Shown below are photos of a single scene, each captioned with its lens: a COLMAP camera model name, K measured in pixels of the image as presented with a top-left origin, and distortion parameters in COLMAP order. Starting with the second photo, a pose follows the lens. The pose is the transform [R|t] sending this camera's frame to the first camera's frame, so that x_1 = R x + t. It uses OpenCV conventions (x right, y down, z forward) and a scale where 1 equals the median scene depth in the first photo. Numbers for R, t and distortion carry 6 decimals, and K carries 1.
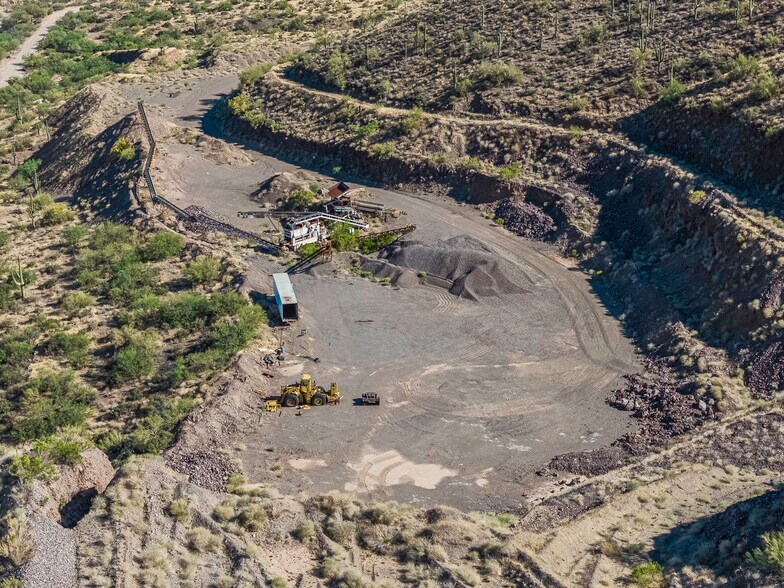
lens RADIAL K [[1544.1, 0, 393.6], [0, 1544.1, 293.4], [0, 0, 1]] dist [-0.089788, 0.000000]
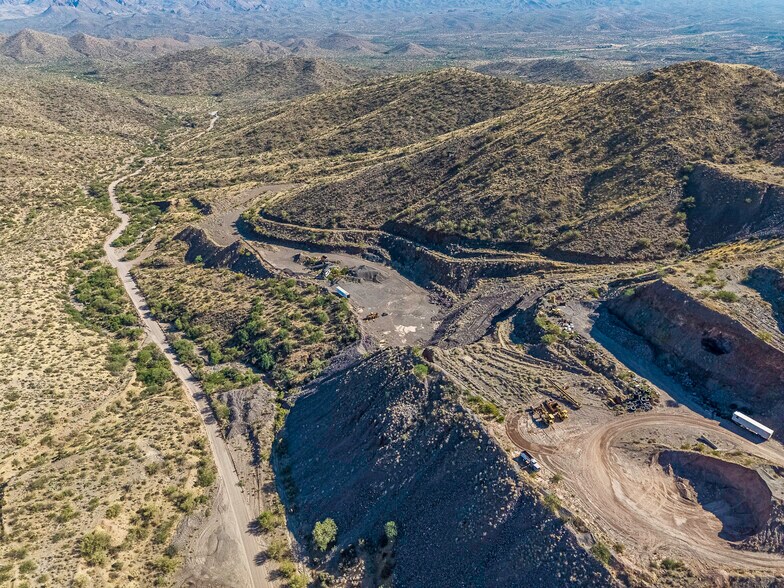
lens RADIAL K [[514.6, 0, 392.9], [0, 514.6, 293.4], [0, 0, 1]] dist [0.049019, -0.036154]
pose [[0.886440, -0.228121, 0.402721, -0.424879], [0.161273, 0.967808, 0.193231, -0.202471], [-0.433837, -0.106340, 0.894694, -0.271586]]
